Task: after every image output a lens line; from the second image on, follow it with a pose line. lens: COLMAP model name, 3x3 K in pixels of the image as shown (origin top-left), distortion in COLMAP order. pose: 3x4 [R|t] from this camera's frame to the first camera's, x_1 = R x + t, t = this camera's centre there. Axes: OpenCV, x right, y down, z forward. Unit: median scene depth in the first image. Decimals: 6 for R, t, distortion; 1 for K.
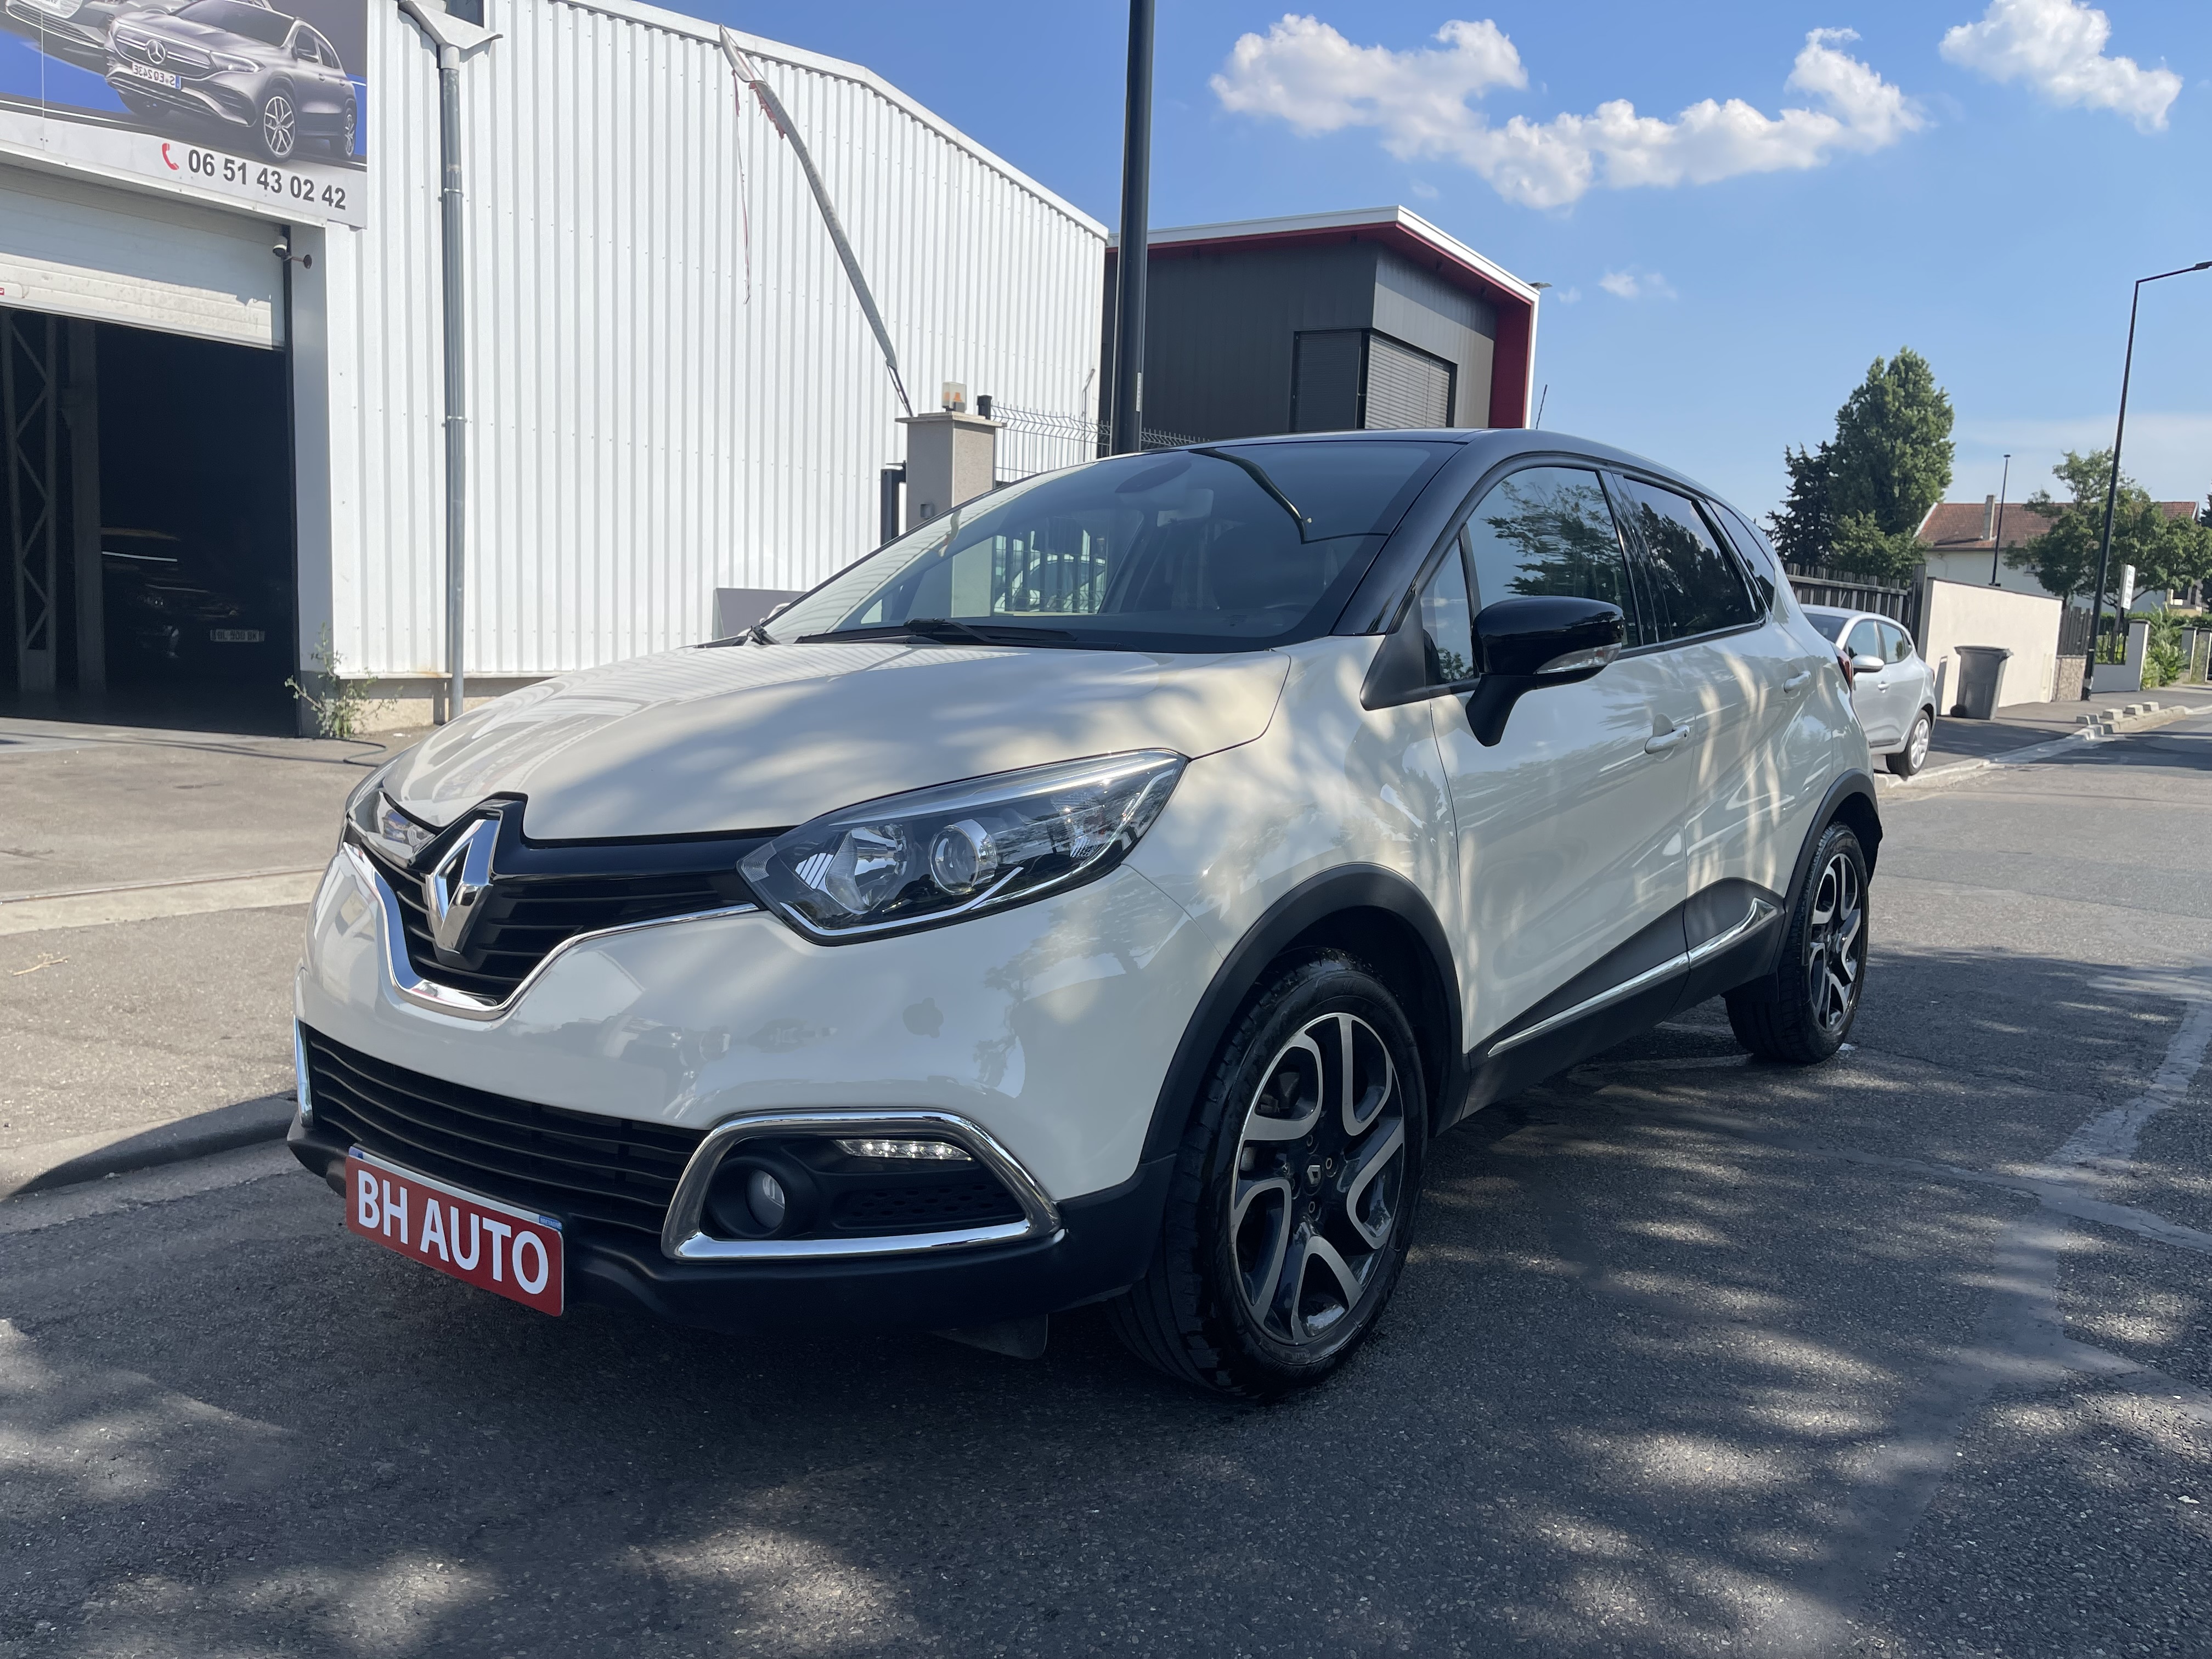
lens RADIAL K [[1591.4, 0, 1106.0], [0, 1591.4, 829.5], [0, 0, 1]] dist [0.025067, -0.051552]
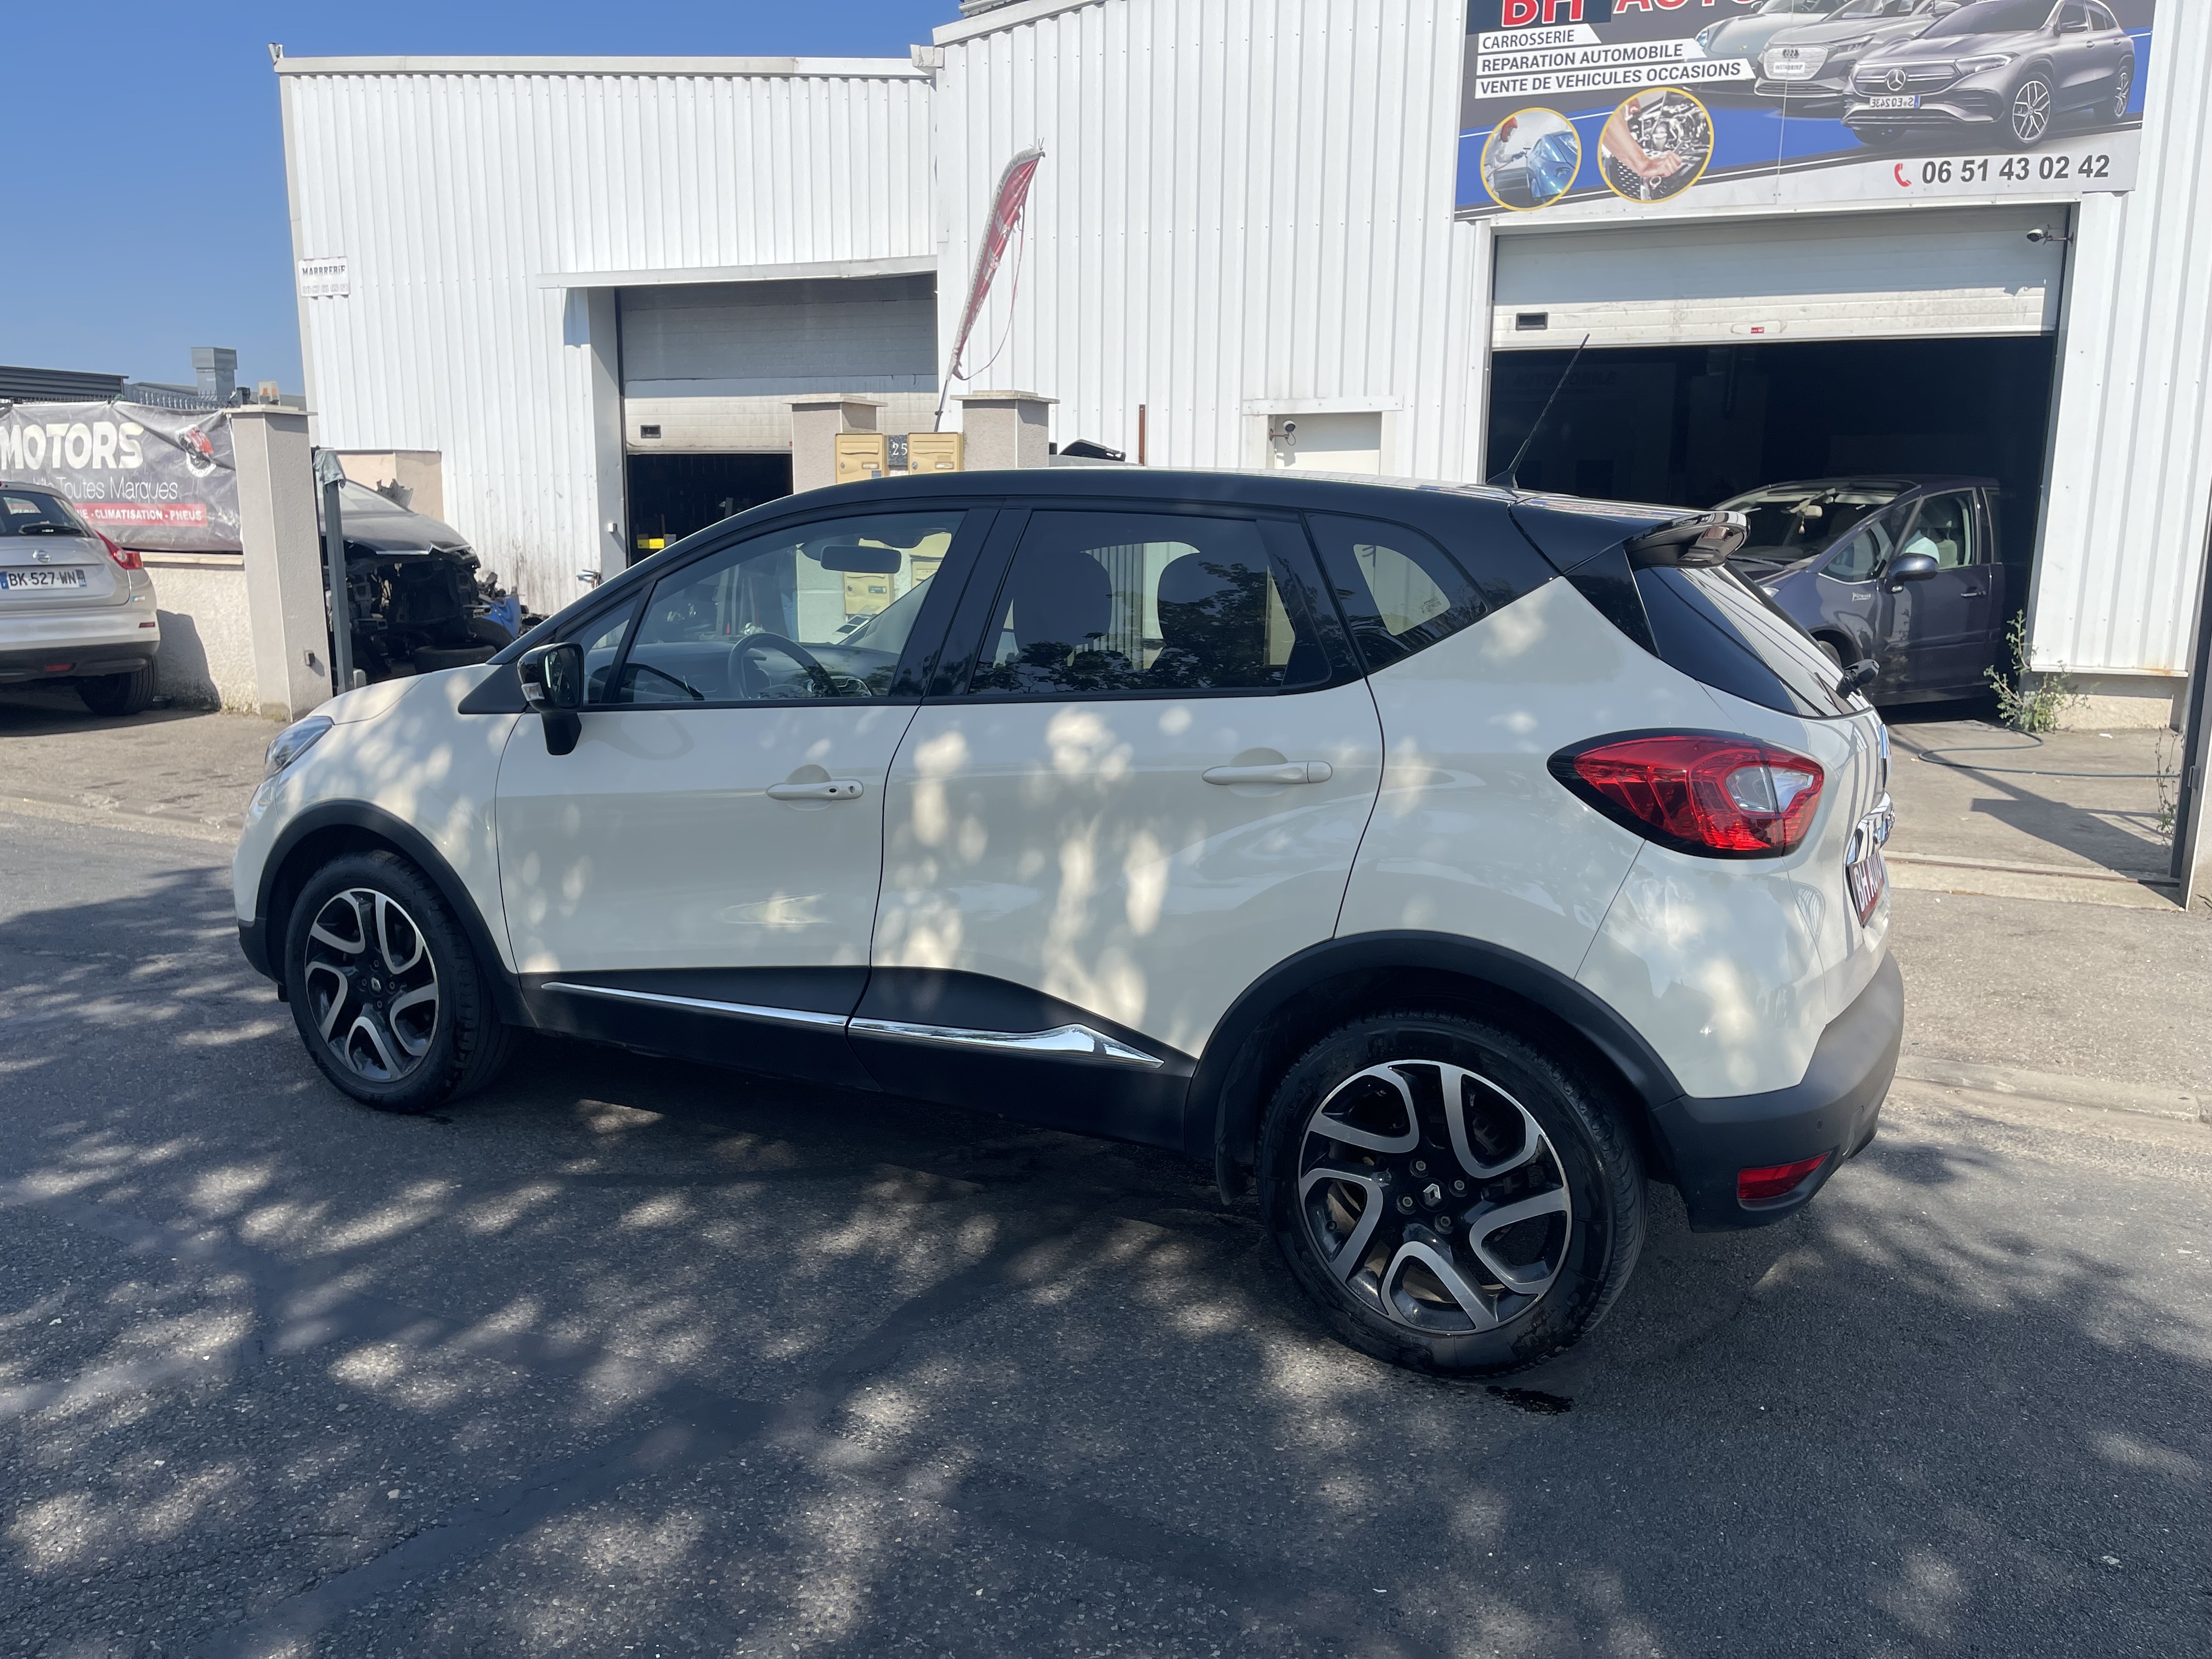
lens RADIAL K [[1591.4, 0, 1106.0], [0, 1591.4, 829.5], [0, 0, 1]] dist [0.025067, -0.051552]
pose [[0.238117, 0.149134, -0.959718, 0.381732], [-0.132021, 0.983939, 0.120142, -0.048959], [0.962222, 0.098096, 0.253981, 0.258417]]
